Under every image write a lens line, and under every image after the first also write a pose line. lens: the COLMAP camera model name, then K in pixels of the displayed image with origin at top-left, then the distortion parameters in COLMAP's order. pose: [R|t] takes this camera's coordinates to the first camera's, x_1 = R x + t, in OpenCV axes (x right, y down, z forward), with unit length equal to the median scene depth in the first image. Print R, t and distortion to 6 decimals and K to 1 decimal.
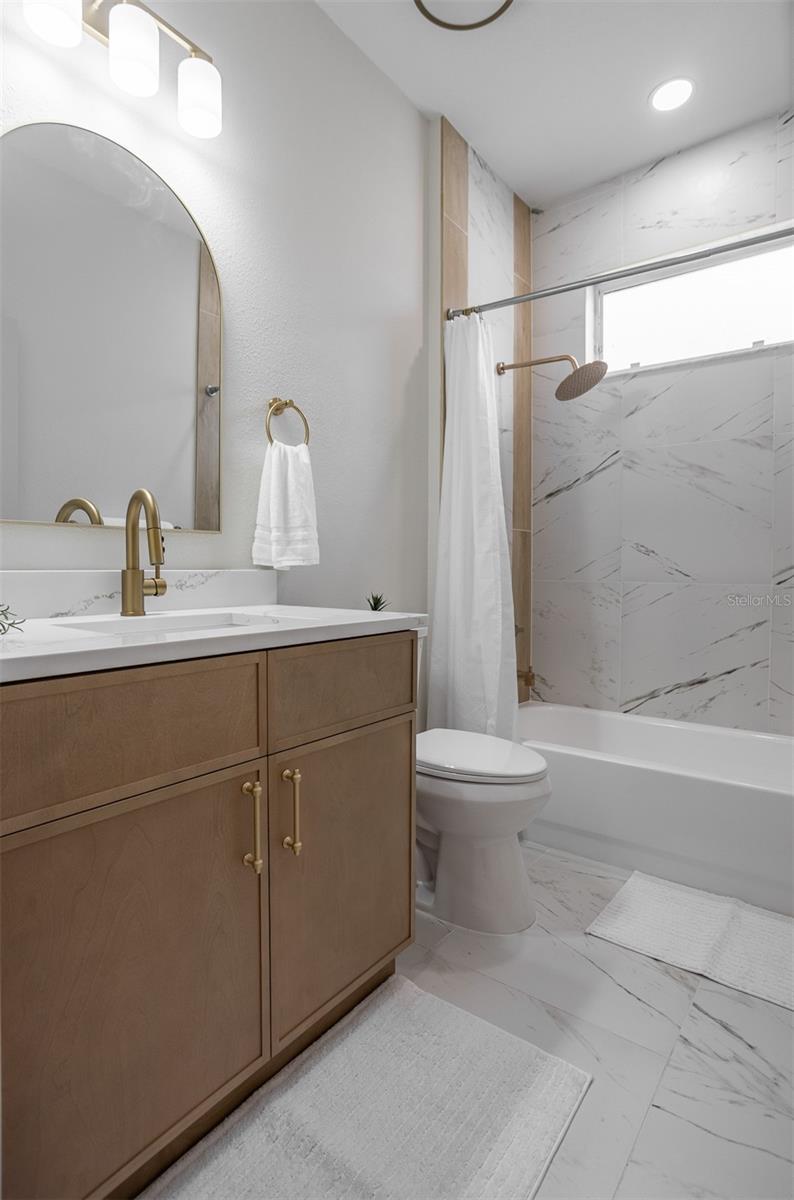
lens RADIAL K [[620.9, 0, 409.7], [0, 620.9, 571.4], [0, 0, 1]] dist [-0.046942, 0.030912]
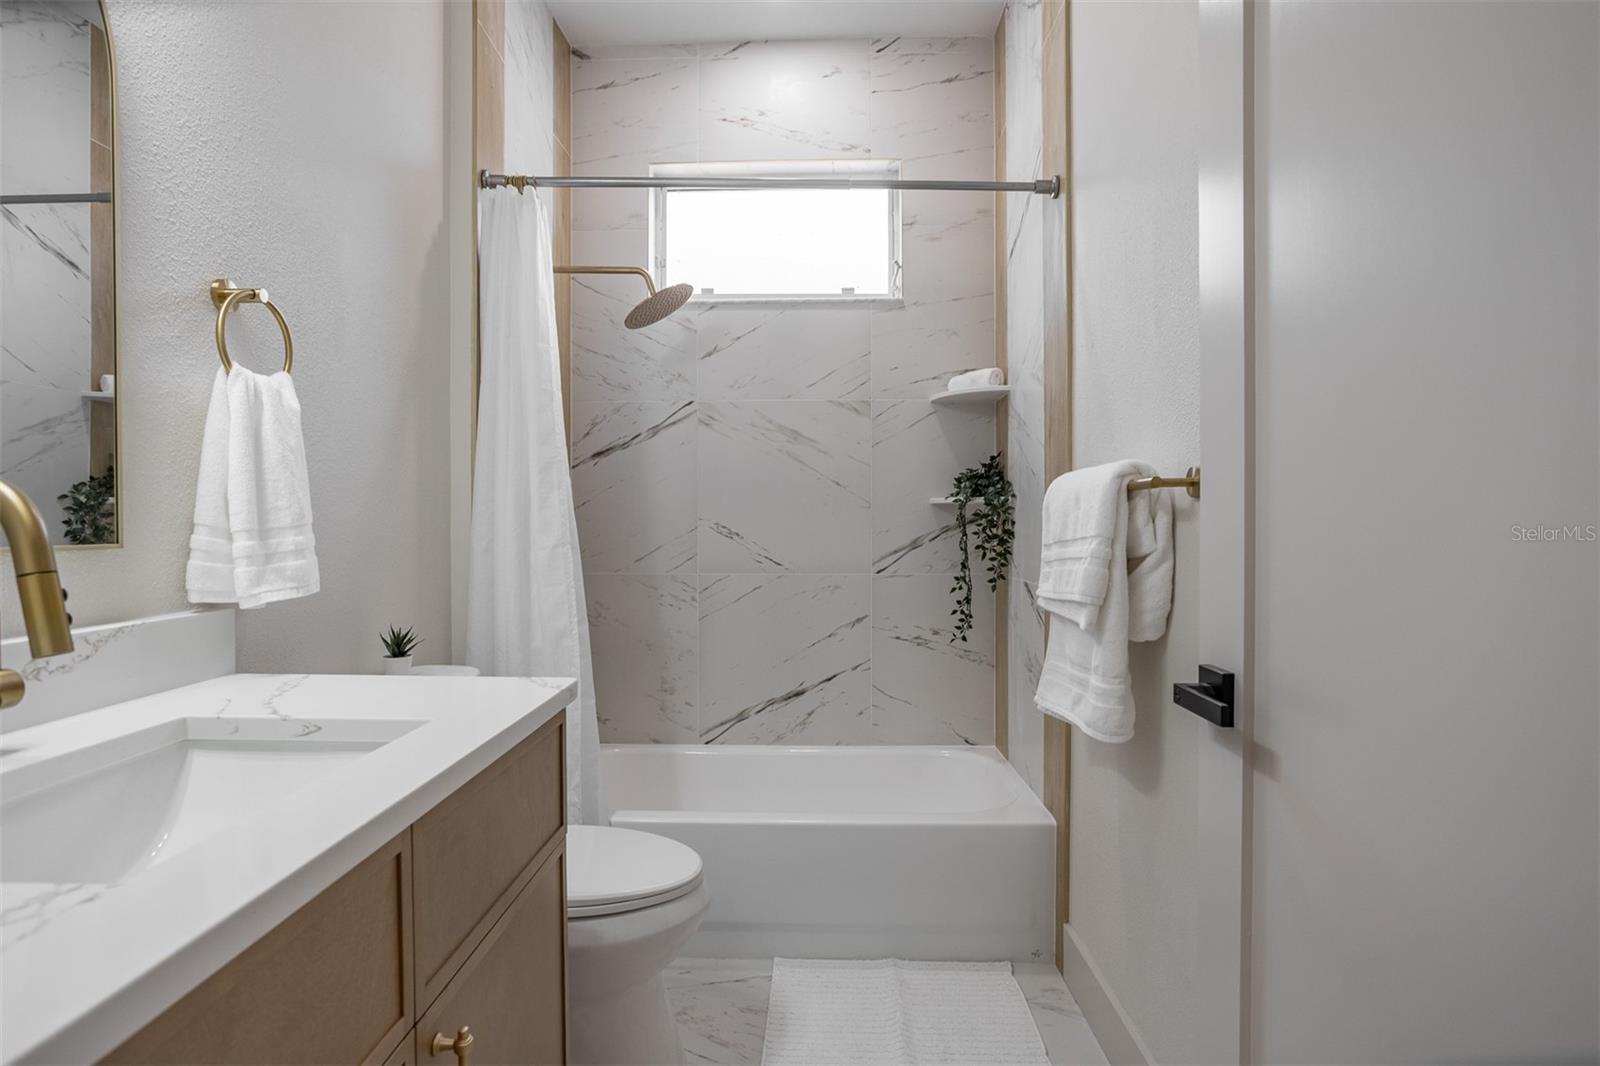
lens RADIAL K [[813.2, 0, 800.6], [0, 813.2, 525.7], [0, 0, 1]] dist [-0.054638, 0.035201]
pose [[0.820536, -0.008636, 0.571529, -0.146890], [0.009534, 0.999954, 0.001421, -0.048797], [-0.571515, 0.004283, 0.820580, 0.117035]]
